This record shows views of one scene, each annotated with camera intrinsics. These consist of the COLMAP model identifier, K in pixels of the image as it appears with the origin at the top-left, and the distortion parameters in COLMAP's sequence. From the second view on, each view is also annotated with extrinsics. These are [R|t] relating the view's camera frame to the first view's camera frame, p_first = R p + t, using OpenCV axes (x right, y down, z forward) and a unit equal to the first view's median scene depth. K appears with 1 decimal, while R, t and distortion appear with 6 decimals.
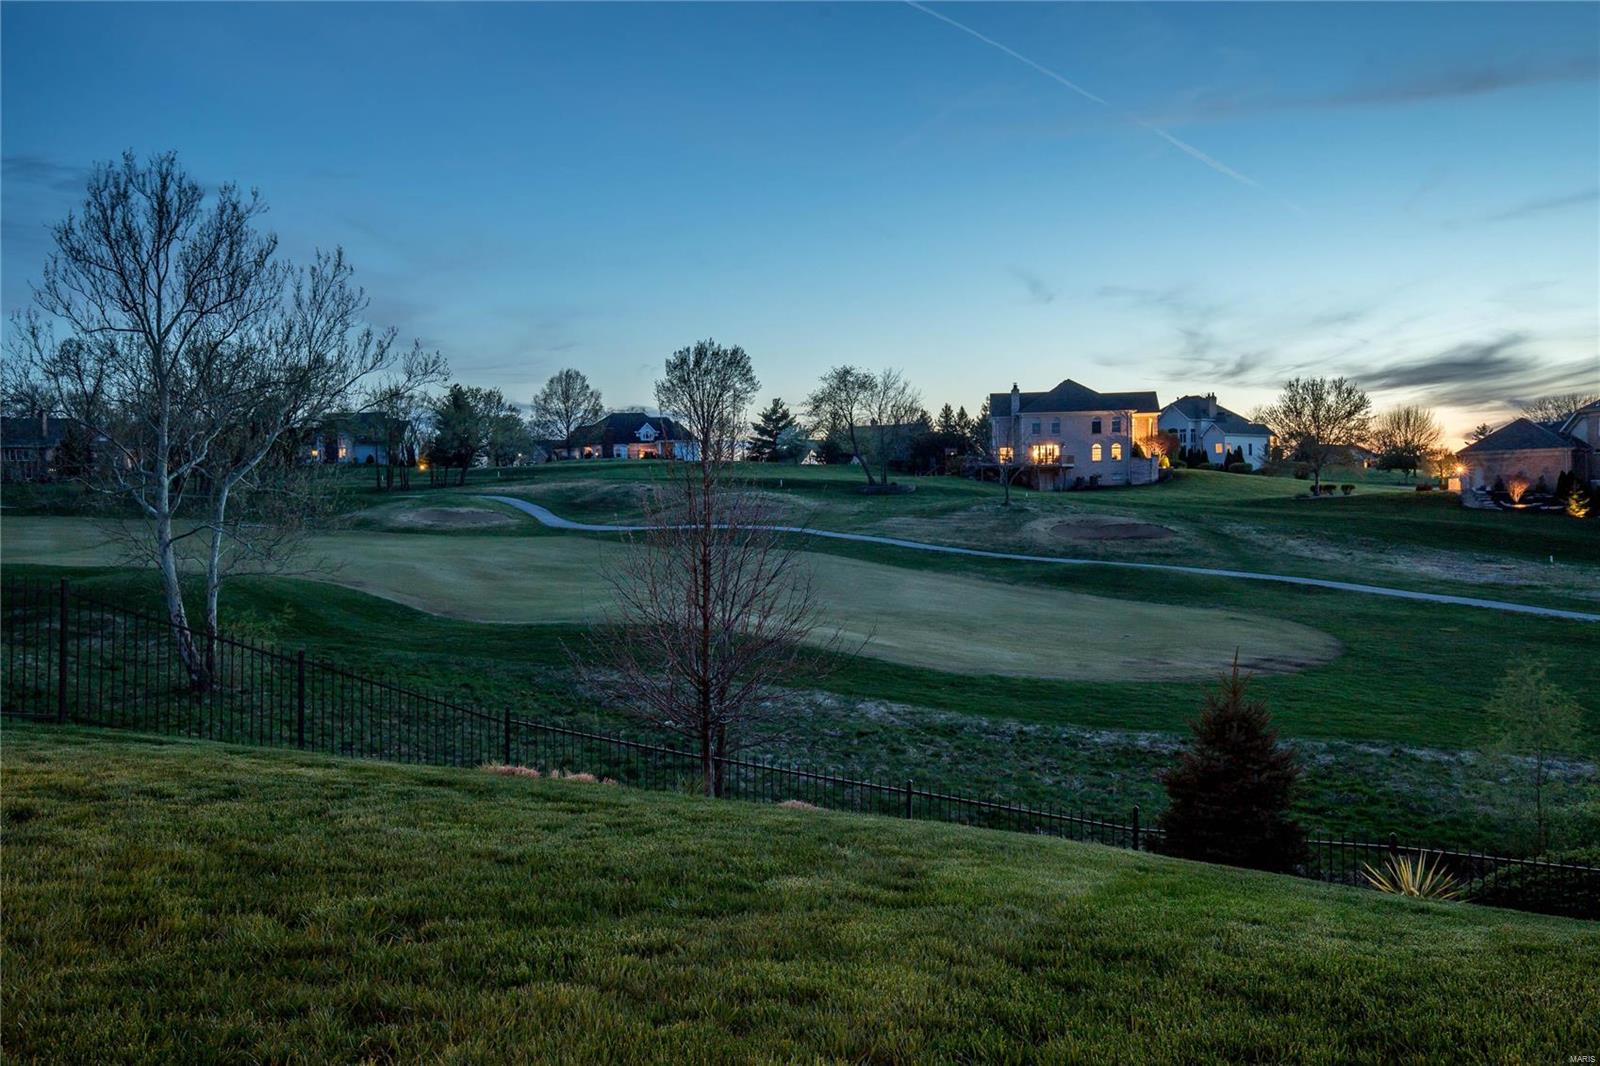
lens RADIAL K [[1314.2, 0, 803.1], [0, 1314.2, 529.7], [0, 0, 1]] dist [0.018606, 0.010721]
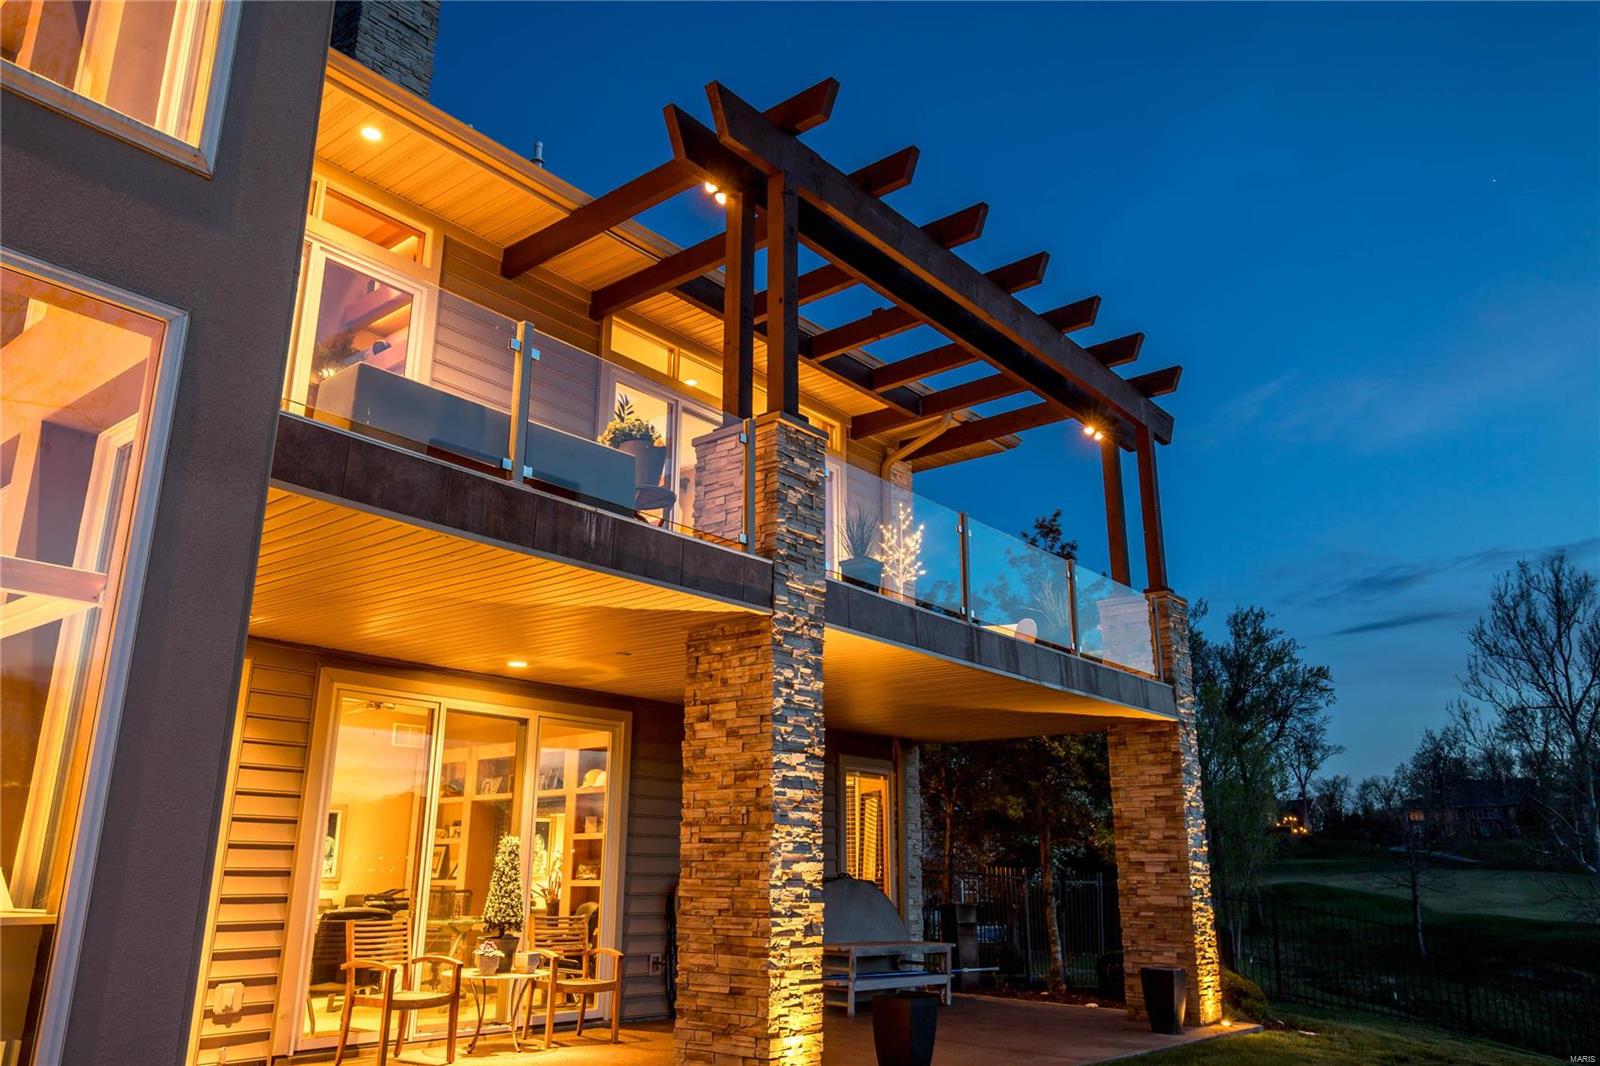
lens RADIAL K [[1168.9, 0, 797.3], [0, 1168.9, 533.3], [0, 0, 1]] dist [0.012592, 0.002252]
pose [[0.494501, -0.223593, -0.839926, 0.066289], [-0.024884, 0.962308, -0.270822, -0.002243], [0.868821, 0.154822, 0.470298, -0.078122]]
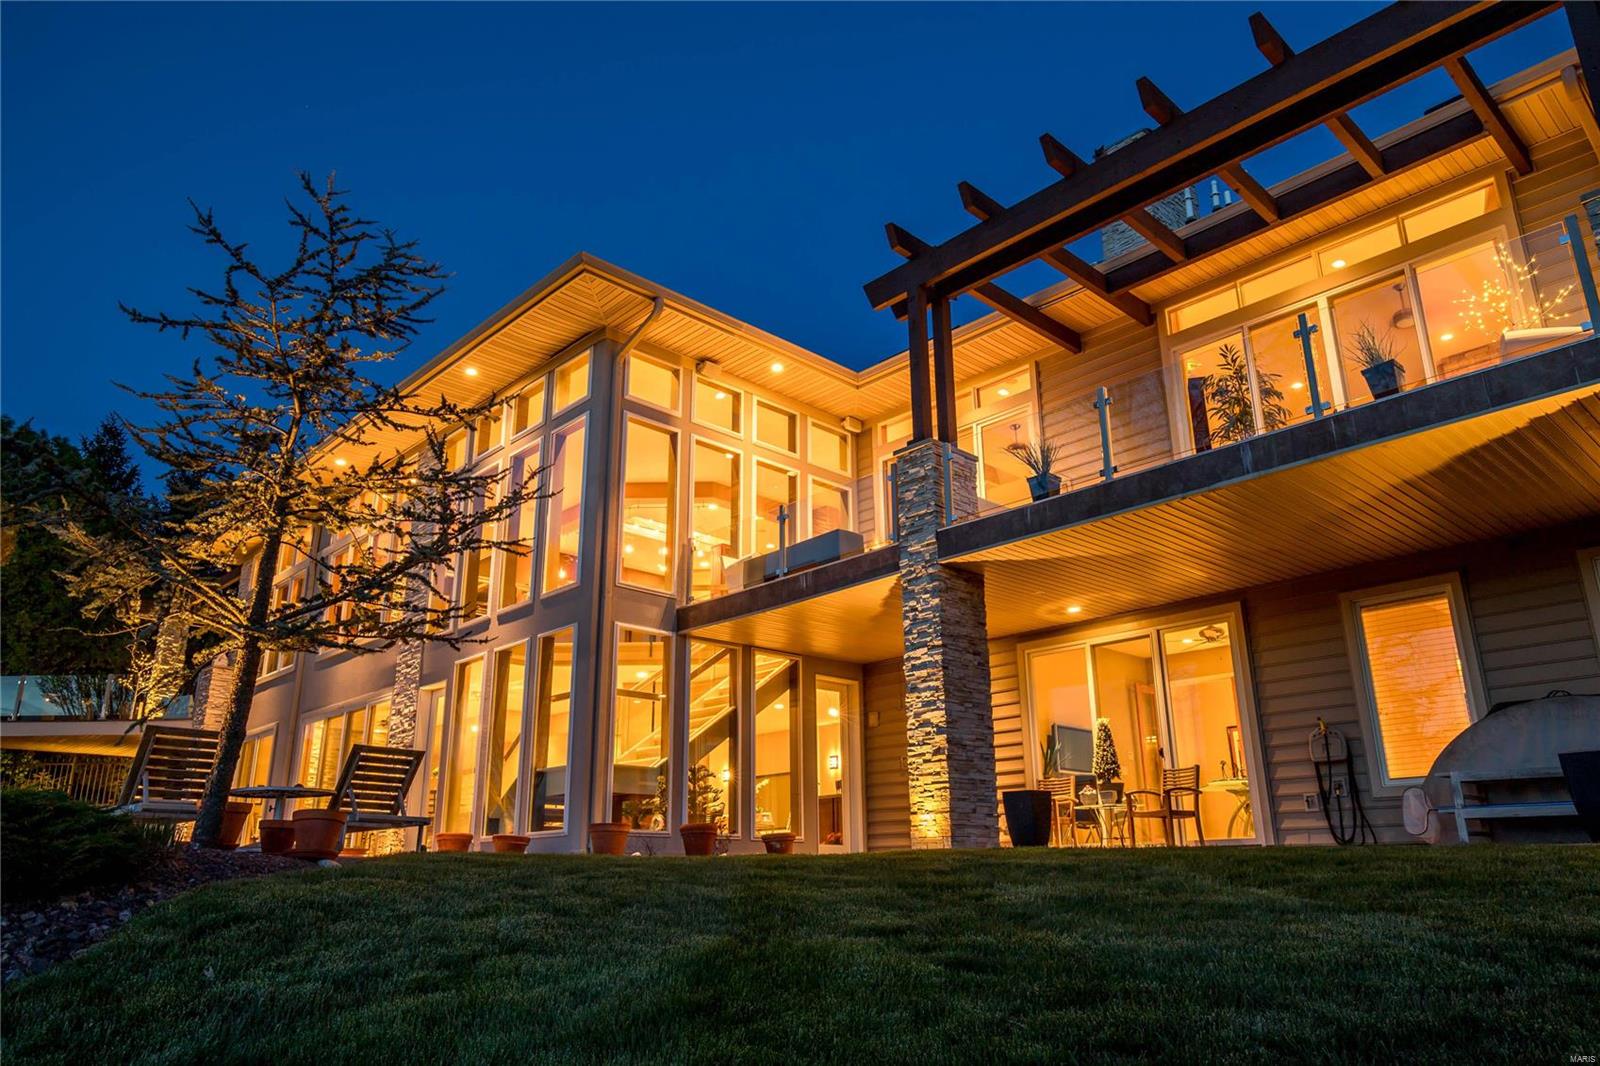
lens RADIAL K [[1097.9, 0, 799.2], [0, 1097.9, 528.4], [0, 0, 1]] dist [0.017818, 0.001807]
pose [[-0.925224, -0.088495, -0.368957, 0.035465], [0.023092, 0.957484, -0.287562, 0.037216], [0.378718, -0.274579, -0.883843, 0.310580]]
